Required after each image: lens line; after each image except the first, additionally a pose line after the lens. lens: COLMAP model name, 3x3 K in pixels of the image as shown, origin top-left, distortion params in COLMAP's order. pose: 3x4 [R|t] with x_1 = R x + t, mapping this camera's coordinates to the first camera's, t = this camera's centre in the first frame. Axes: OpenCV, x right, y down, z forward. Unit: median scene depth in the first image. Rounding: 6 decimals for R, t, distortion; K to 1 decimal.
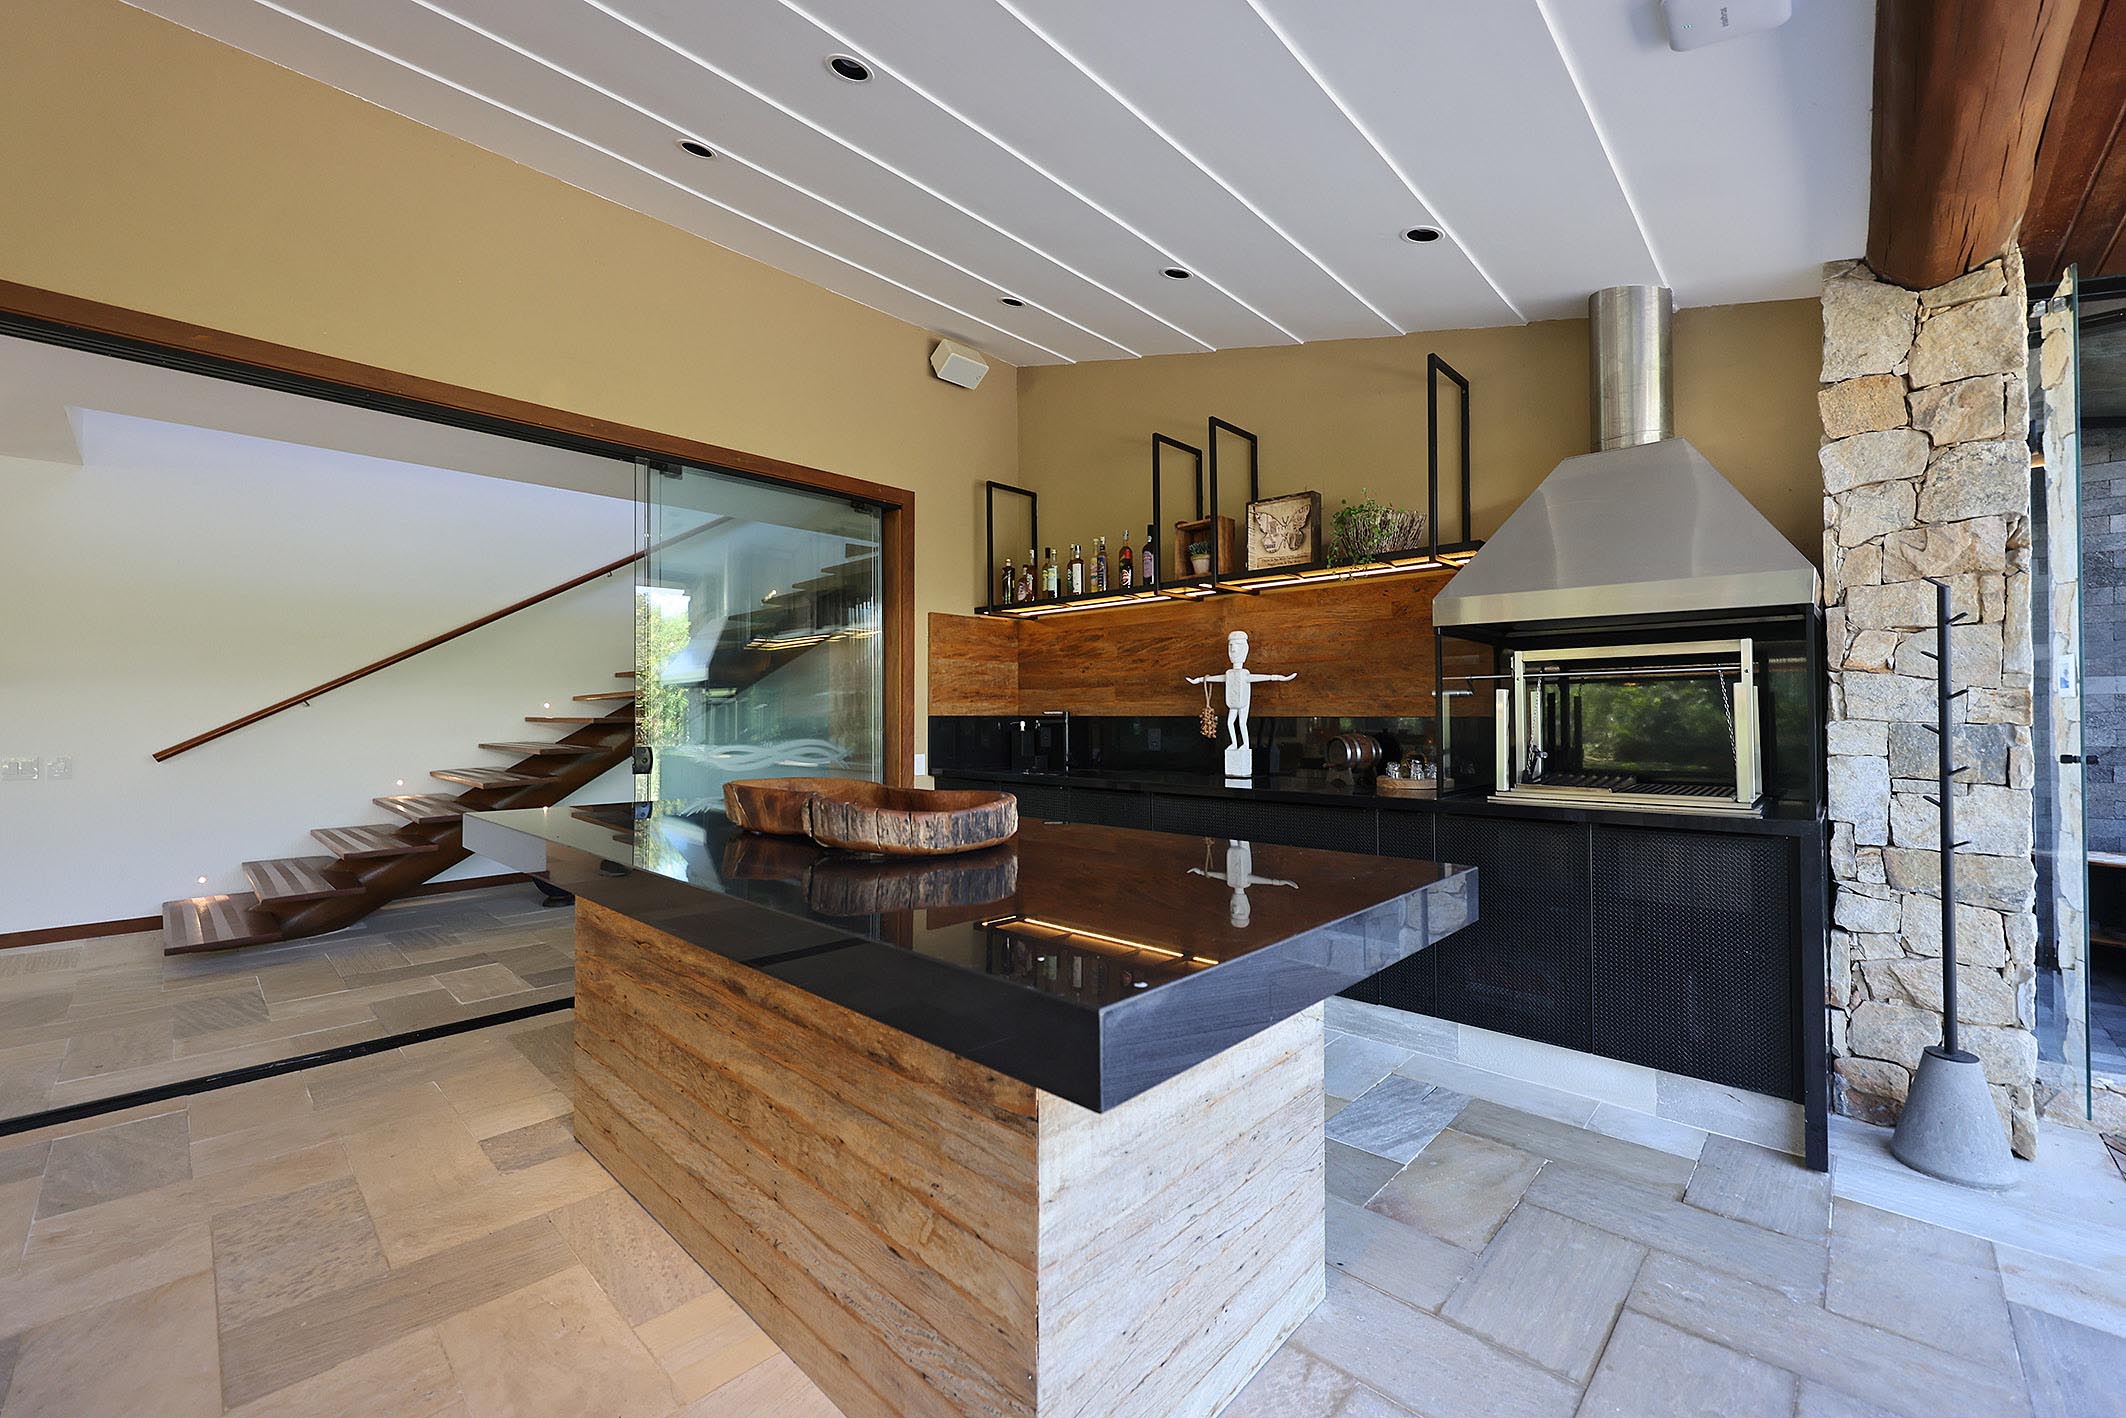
lens RADIAL K [[848.8, 0, 1061.6], [0, 848.8, 712.9], [0, 0, 1]] dist [-0.000413, 0.000450]
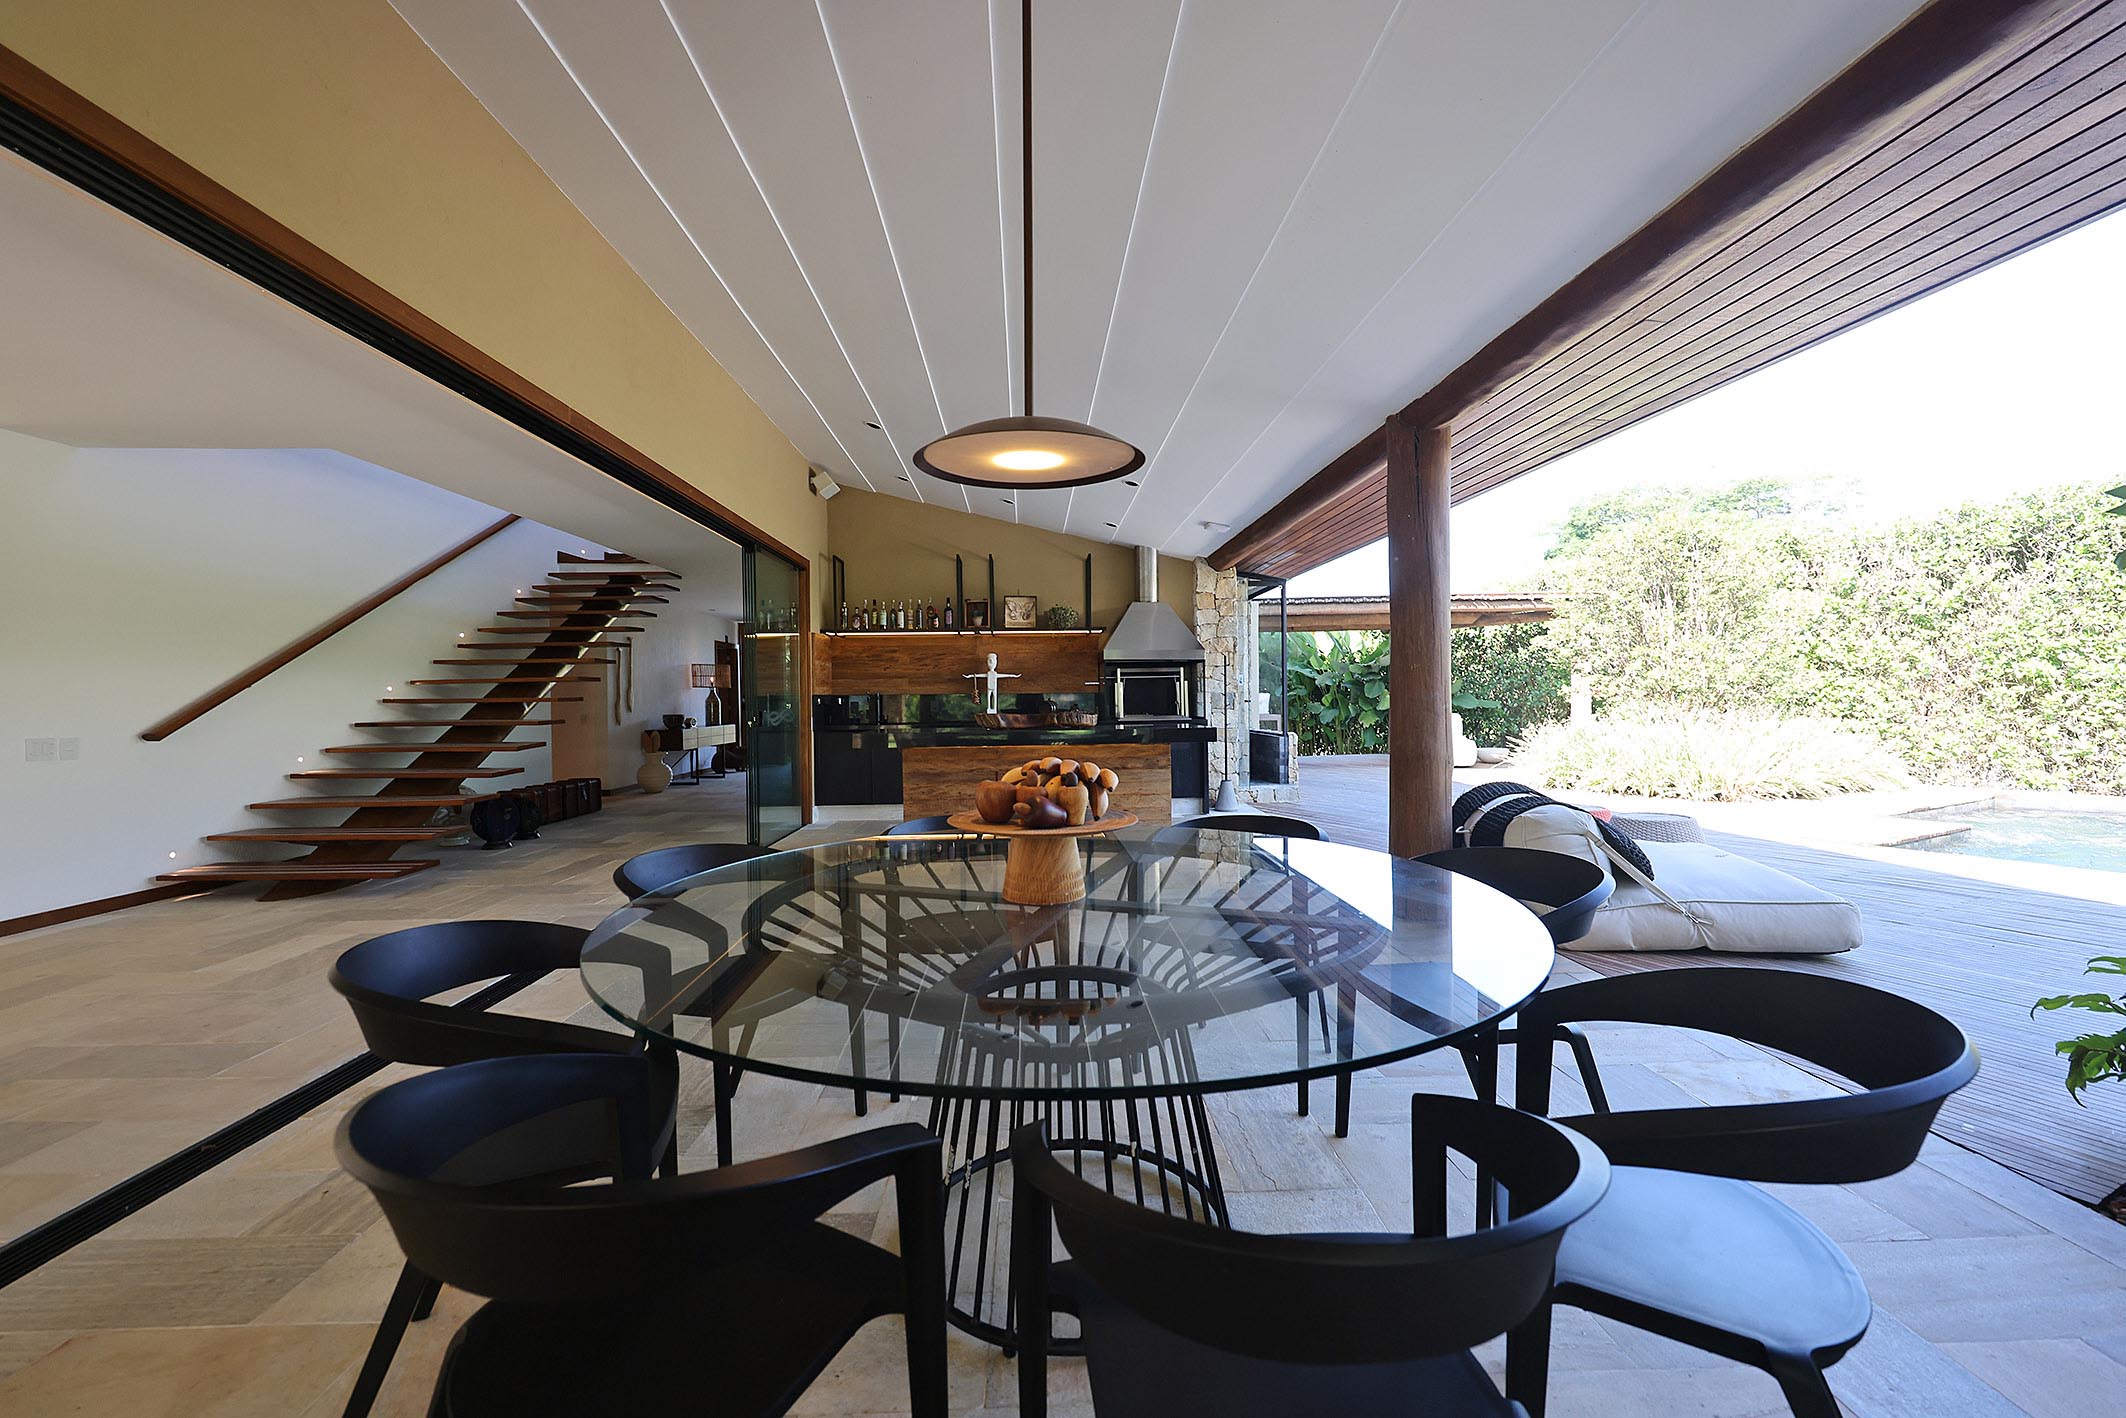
lens RADIAL K [[848.8, 0, 1055.0], [0, 848.8, 701.8], [0, 0, 1]] dist [-0.000413, 0.000450]
pose [[0.698599, -0.008379, 0.715464, -1.206146], [0.008868, 0.999956, 0.003053, 0.019693], [-0.715458, 0.004212, 0.698643, -0.597906]]
